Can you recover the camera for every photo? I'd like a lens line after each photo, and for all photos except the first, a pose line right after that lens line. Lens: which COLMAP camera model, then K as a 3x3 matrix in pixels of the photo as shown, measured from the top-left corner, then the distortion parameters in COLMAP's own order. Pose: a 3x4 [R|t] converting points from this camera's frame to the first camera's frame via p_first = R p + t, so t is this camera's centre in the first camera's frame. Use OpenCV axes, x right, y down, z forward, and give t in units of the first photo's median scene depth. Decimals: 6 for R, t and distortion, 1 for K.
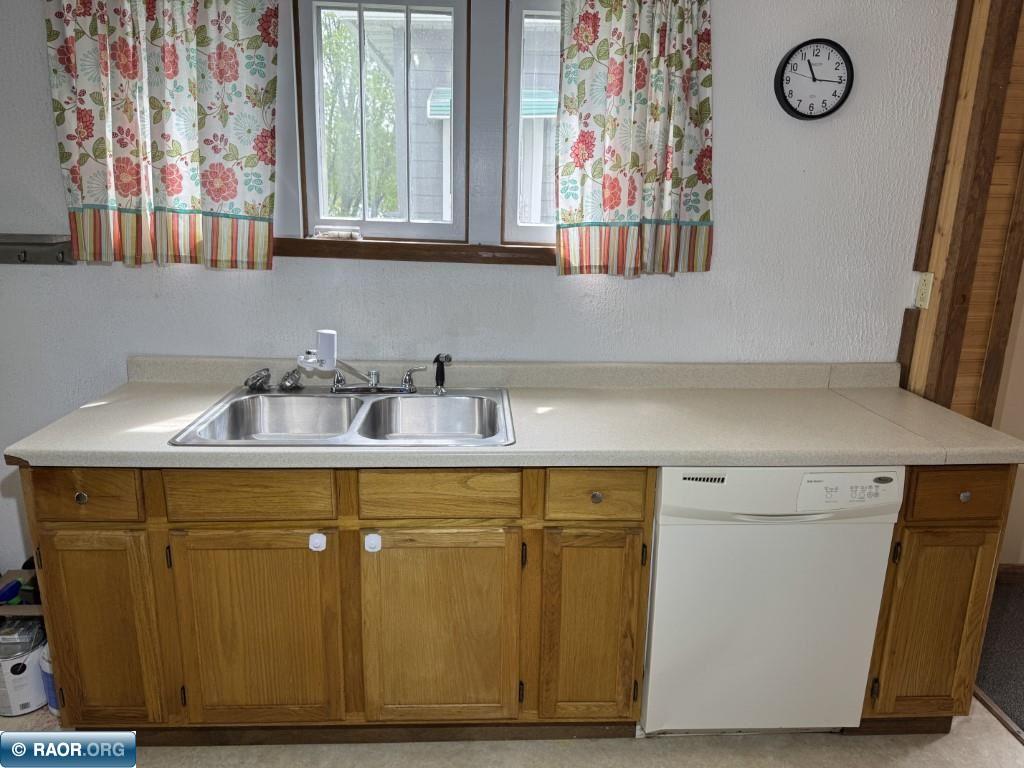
lens RADIAL K [[752.8, 0, 514.5], [0, 752.8, 388.3], [0, 0, 1]] dist [0.021895, -0.017248]
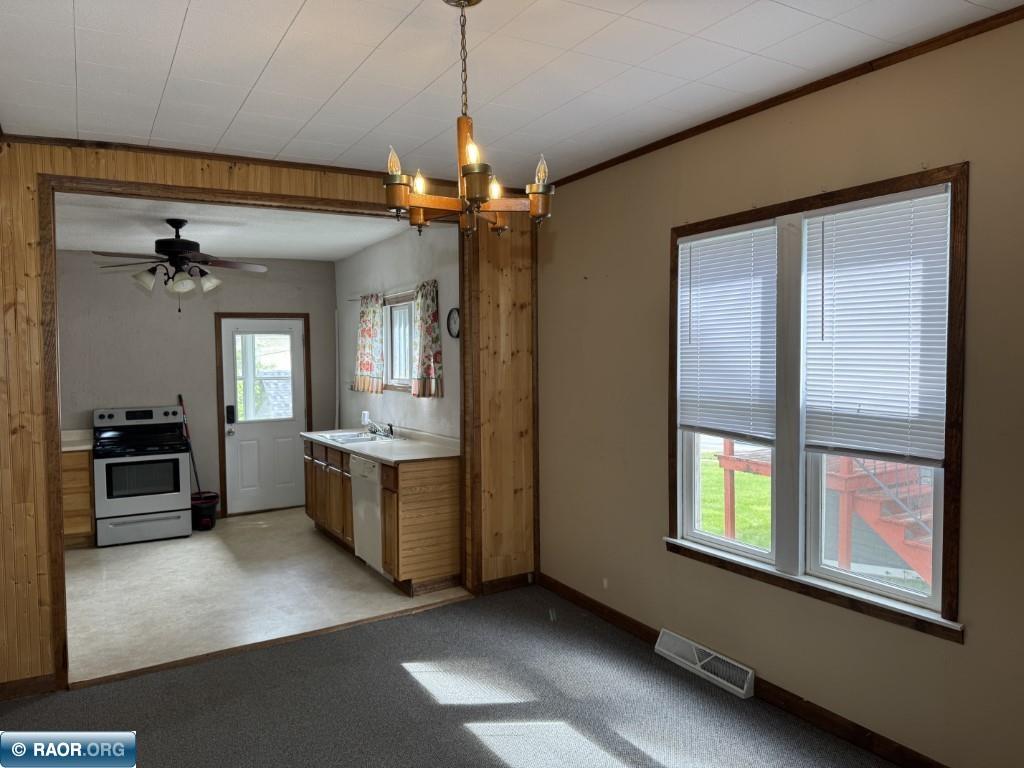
lens RADIAL K [[752.8, 0, 519.2], [0, 752.8, 386.1], [0, 0, 1]] dist [0.021895, -0.017248]
pose [[0.453233, 0.004471, -0.891381, 2.719738], [-0.190950, 0.977261, -0.092189, -0.012949], [0.870700, 0.211993, 0.443780, 0.117346]]
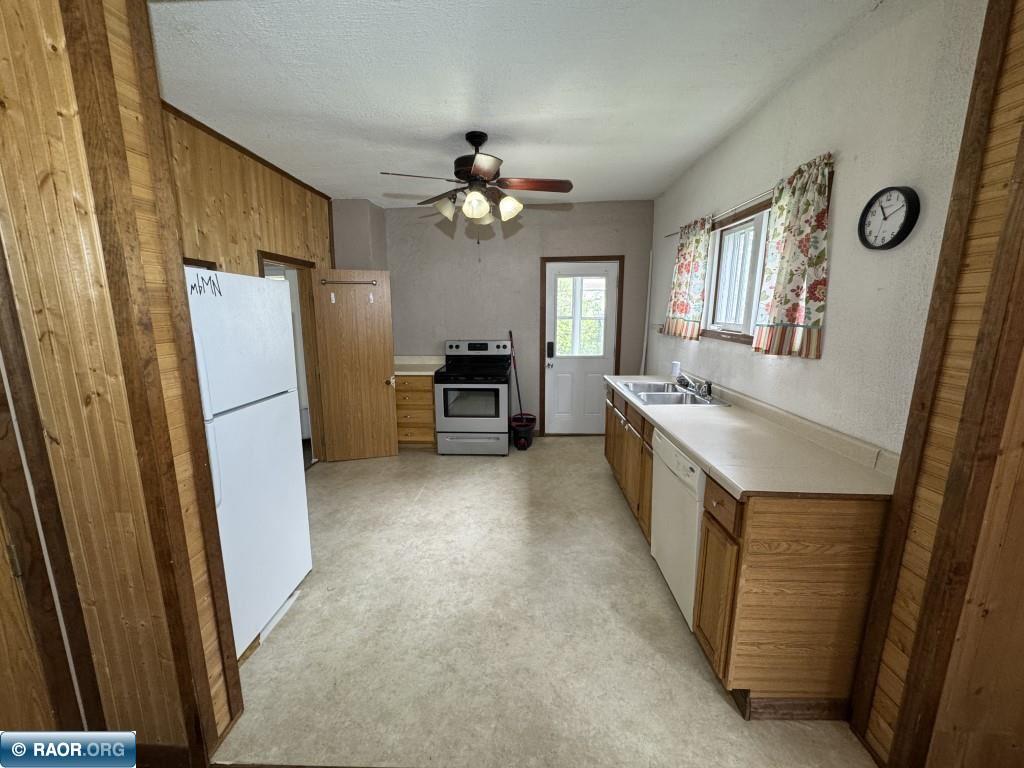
lens RADIAL K [[409.7, 0, 520.6], [0, 409.7, 384.3], [0, 0, 1]] dist [0.008060, -0.000083]
pose [[-0.069610, 0.159298, -0.984773, 1.168061], [-0.240364, 0.955406, 0.171538, -0.111234], [0.968184, 0.248645, -0.028216, 0.488923]]
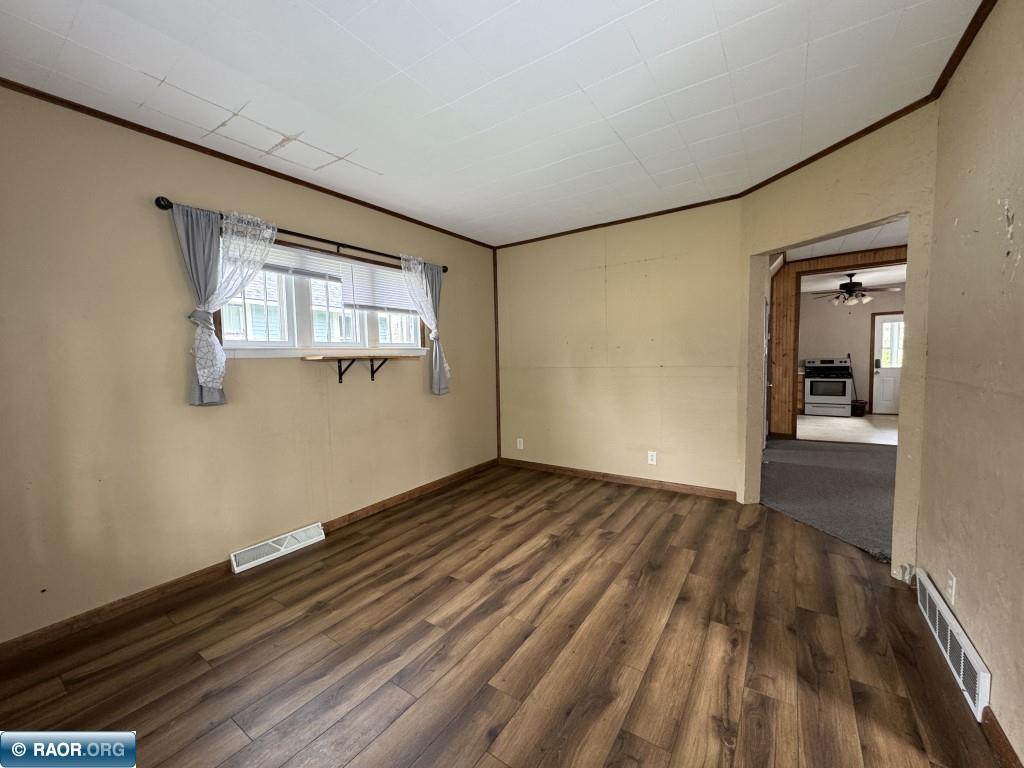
lens RADIAL K [[409.7, 0, 518.8], [0, 409.7, 382.0], [0, 0, 1]] dist [0.008060, -0.000083]
pose [[-0.595188, 0.036851, -0.802741, 4.095214], [-0.187558, 0.964987, 0.183363, 0.137872], [0.781392, 0.259696, -0.567437, 0.143627]]
